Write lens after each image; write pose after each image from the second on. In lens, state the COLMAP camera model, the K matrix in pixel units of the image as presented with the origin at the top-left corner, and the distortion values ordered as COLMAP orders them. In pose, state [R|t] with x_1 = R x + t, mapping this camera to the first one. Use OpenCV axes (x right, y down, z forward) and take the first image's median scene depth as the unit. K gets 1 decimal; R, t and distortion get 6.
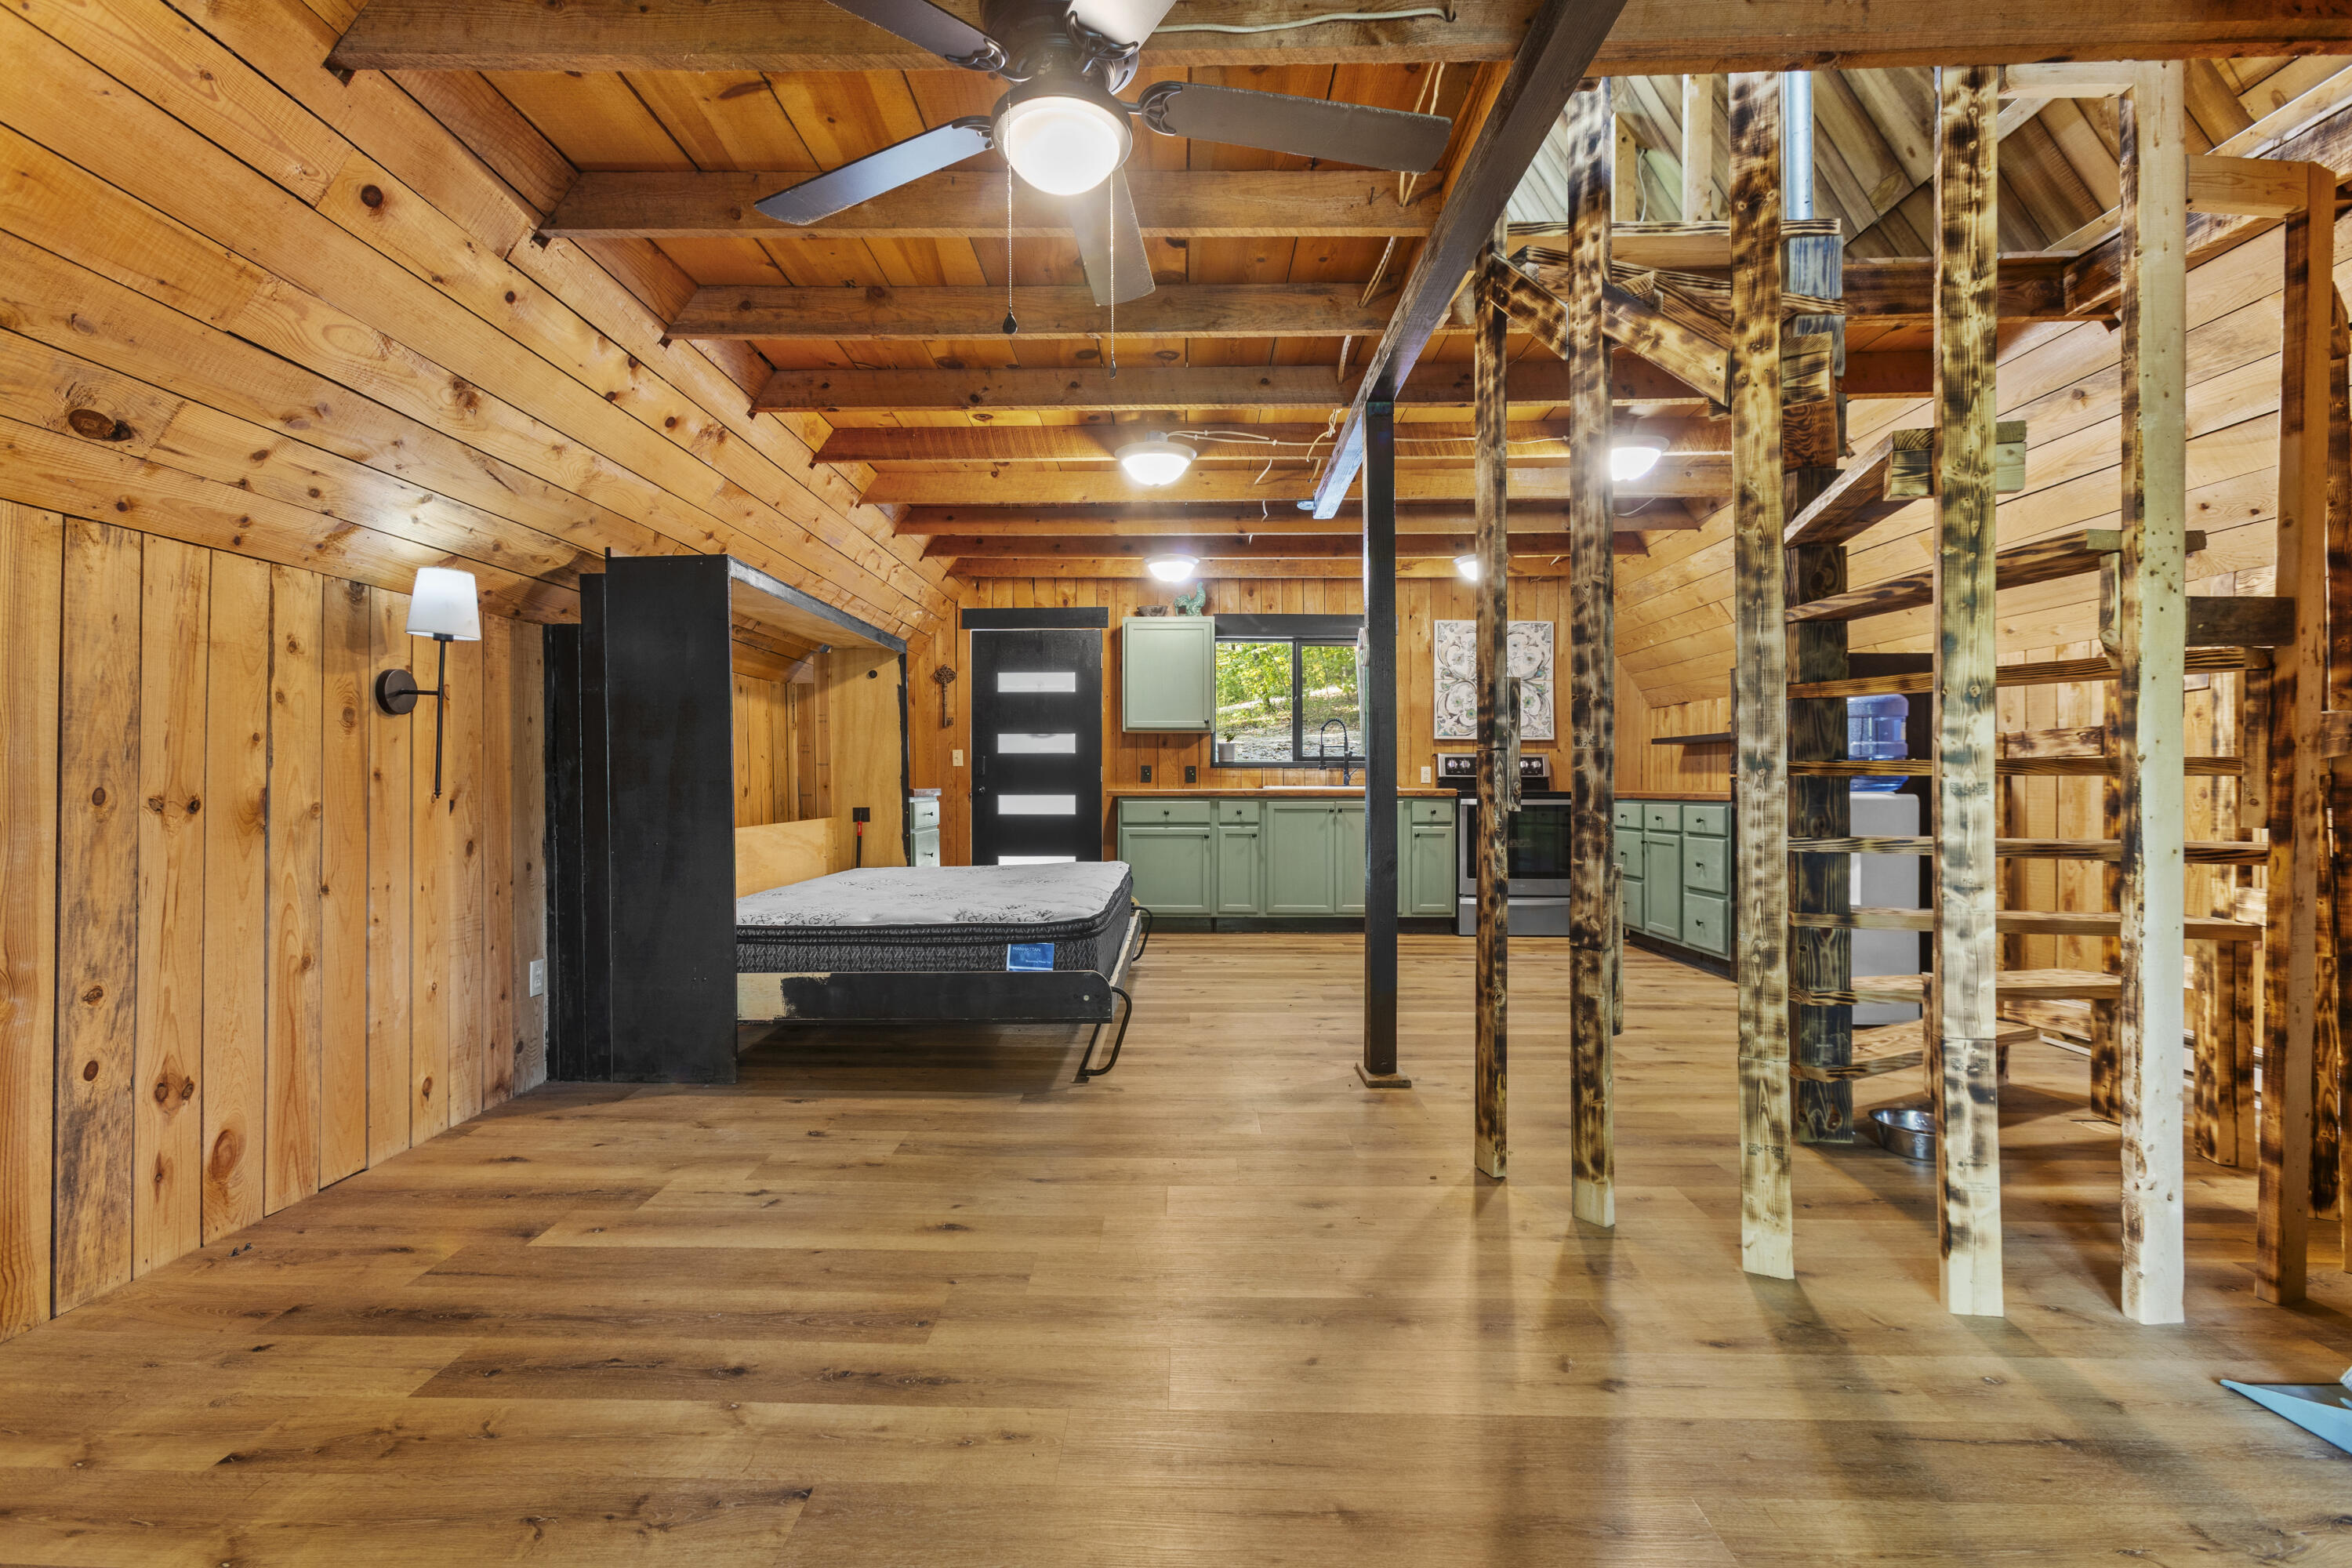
lens RADIAL K [[1068.0, 0, 1139.5], [0, 1068.0, 780.1], [0, 0, 1]] dist [0.000973, 0.009129]
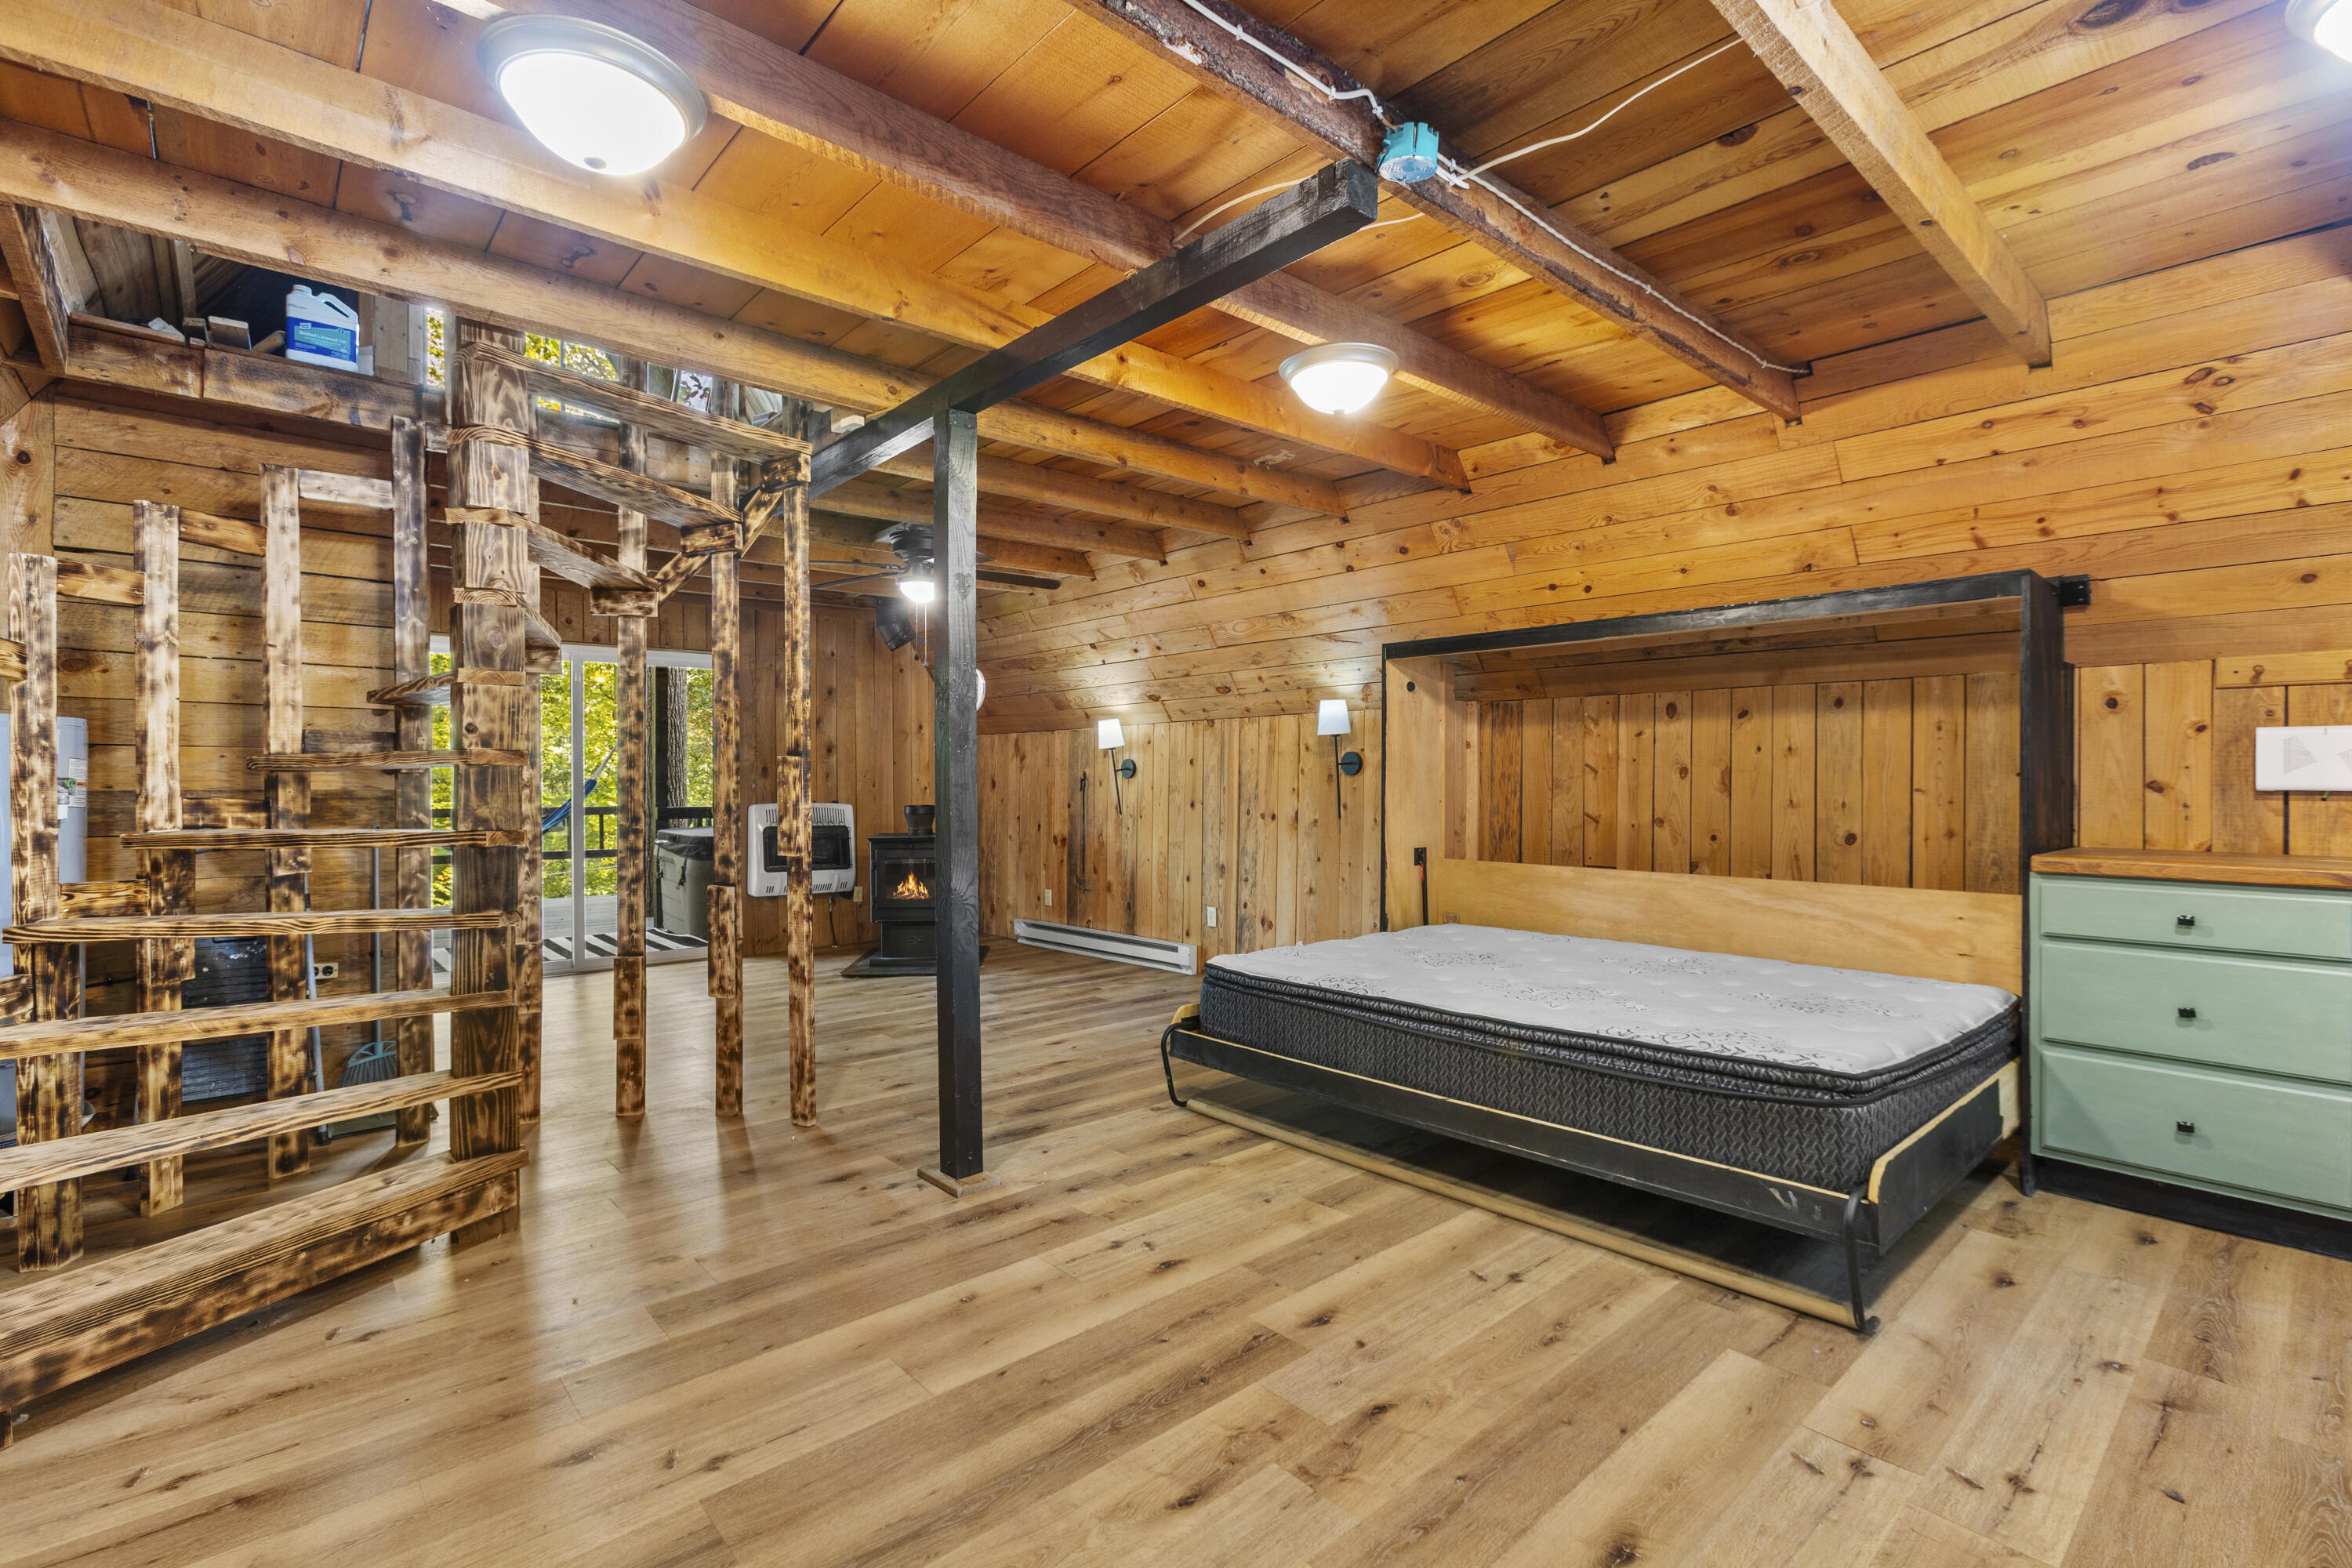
lens RADIAL K [[1068.0, 0, 1176.0], [0, 1068.0, 784.0], [0, 0, 1]] dist [0.018102, 0.004971]
pose [[-0.721657, 0.007265, -0.692212, 1.130678], [0.004160, 0.999972, 0.006158, -0.076524], [0.692238, 0.001564, -0.721668, 2.857744]]
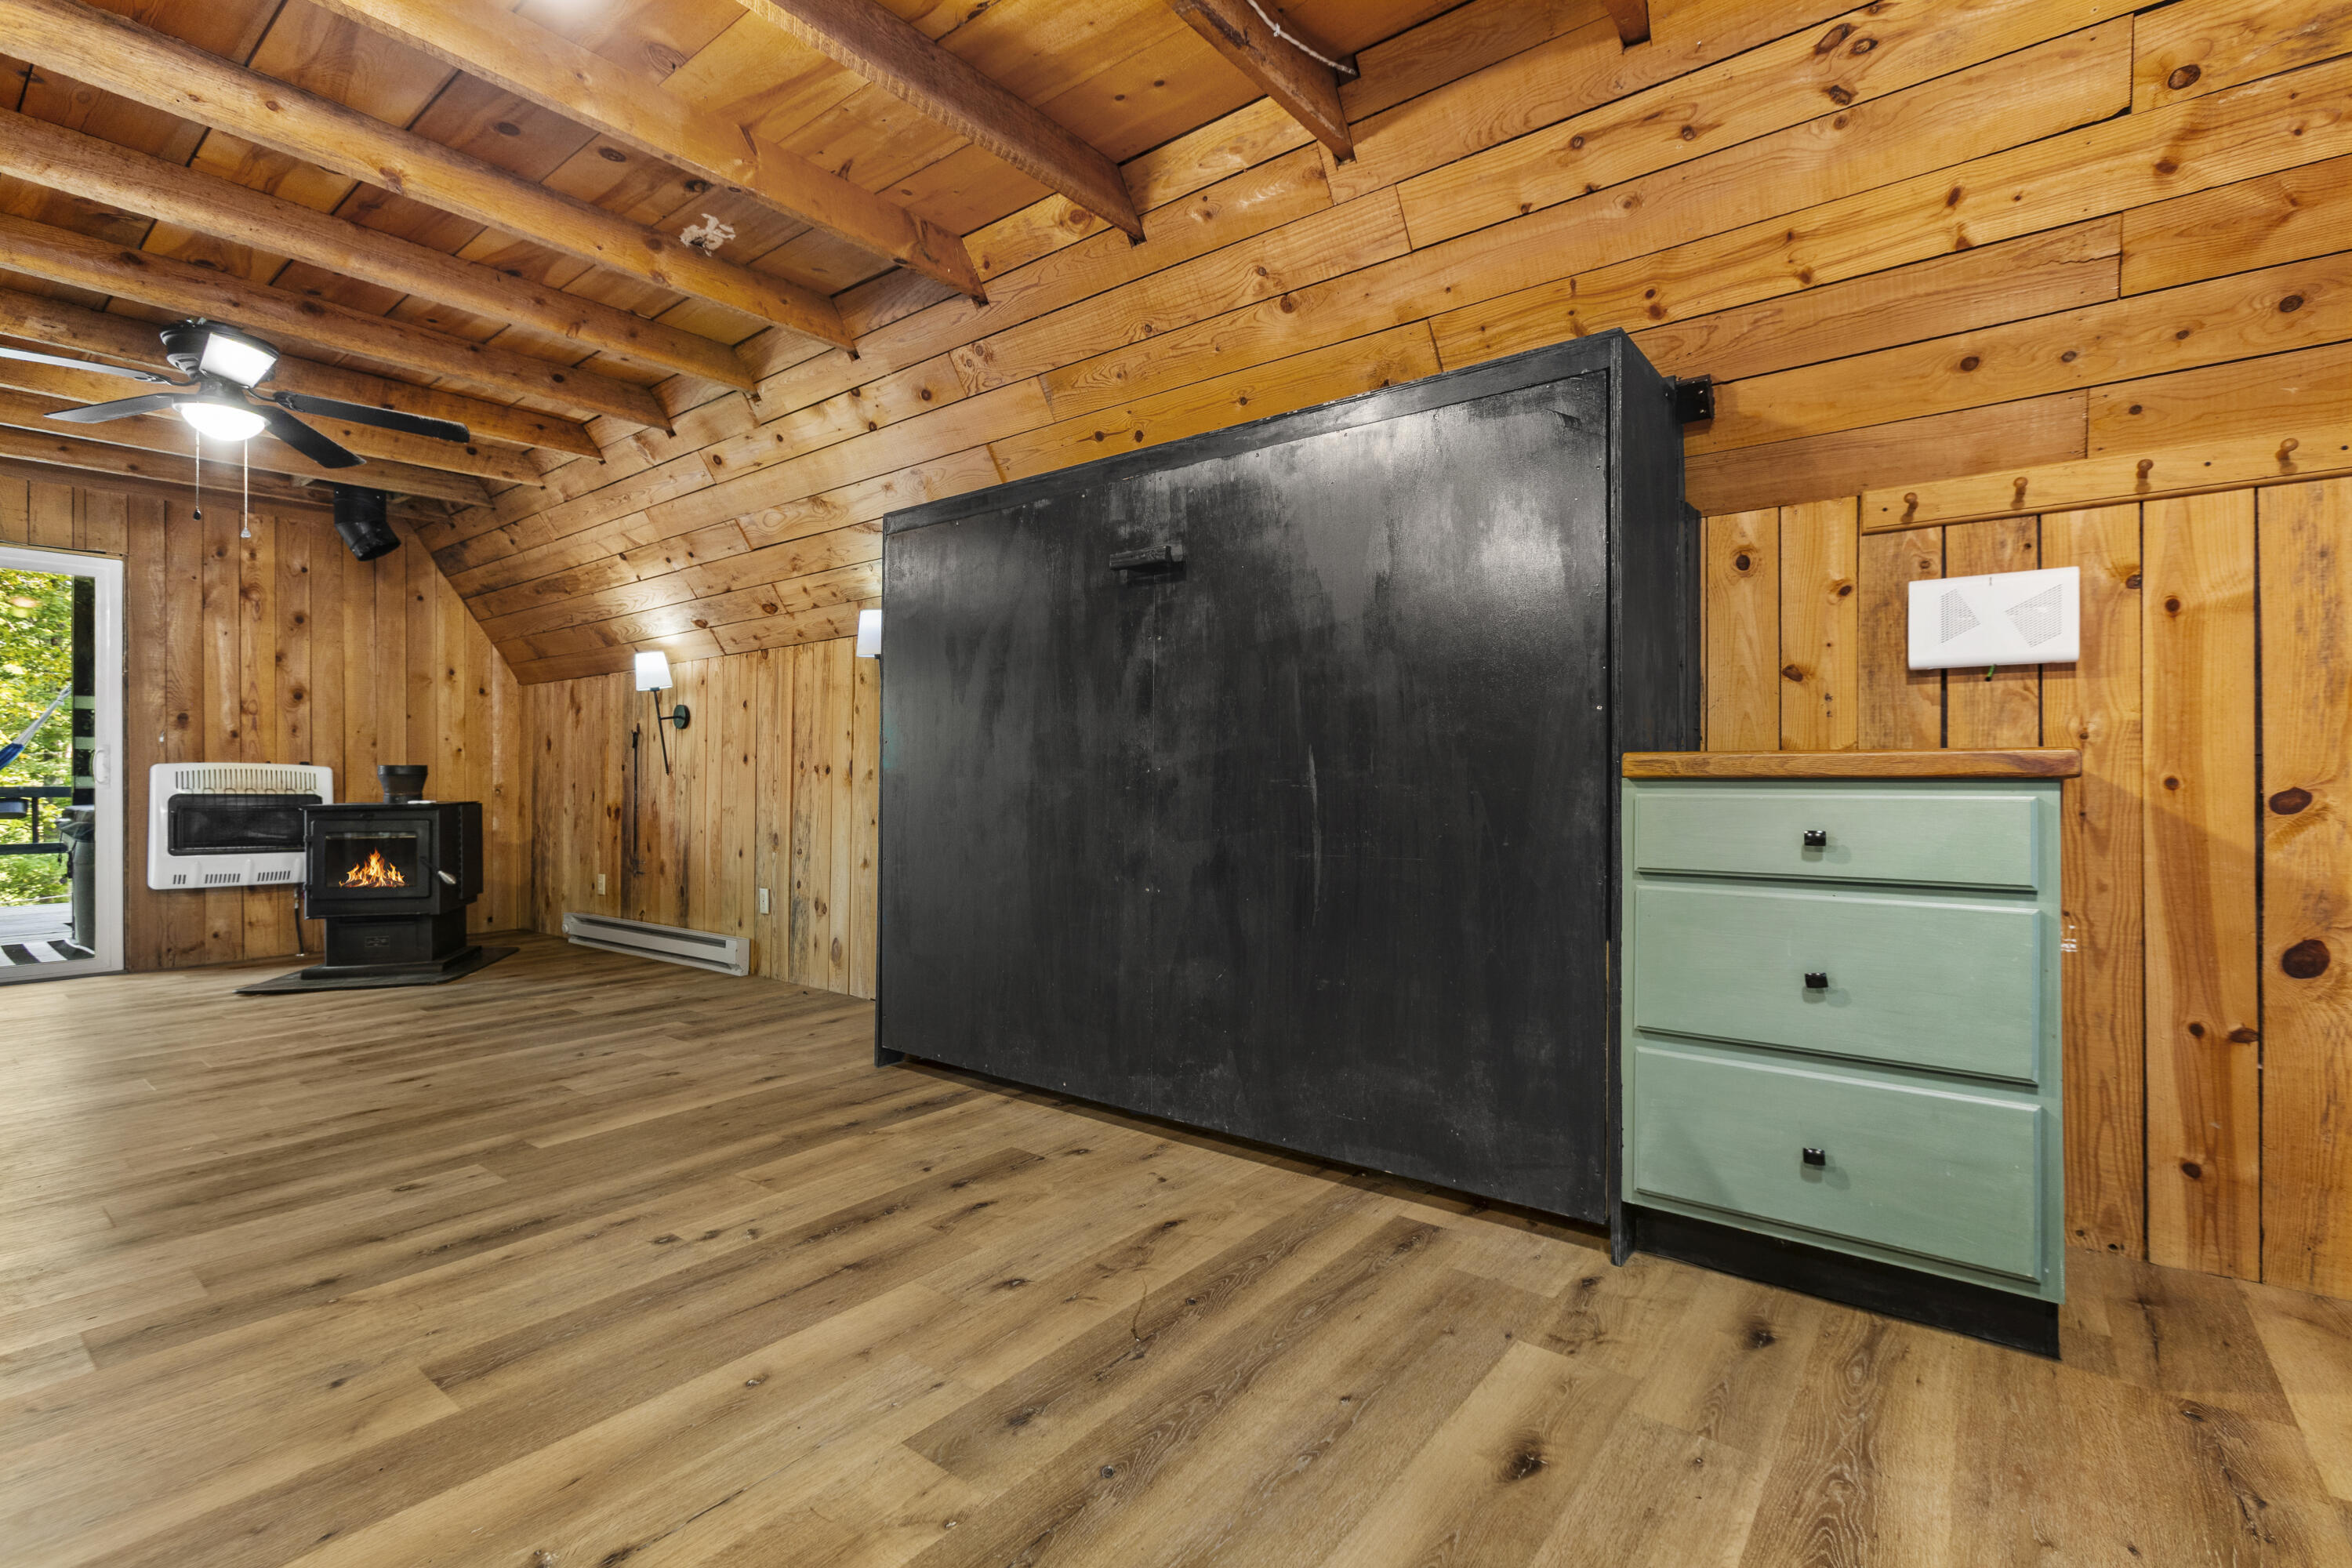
lens RADIAL K [[1068.0, 0, 1139.5], [0, 1068.0, 780.1], [0, 0, 1]] dist [0.000973, 0.009129]
pose [[-0.608663, 0.002005, -0.793426, 0.370727], [0.003132, 0.999995, 0.000125, 0.047462], [0.793423, -0.002409, -0.608666, 2.843962]]
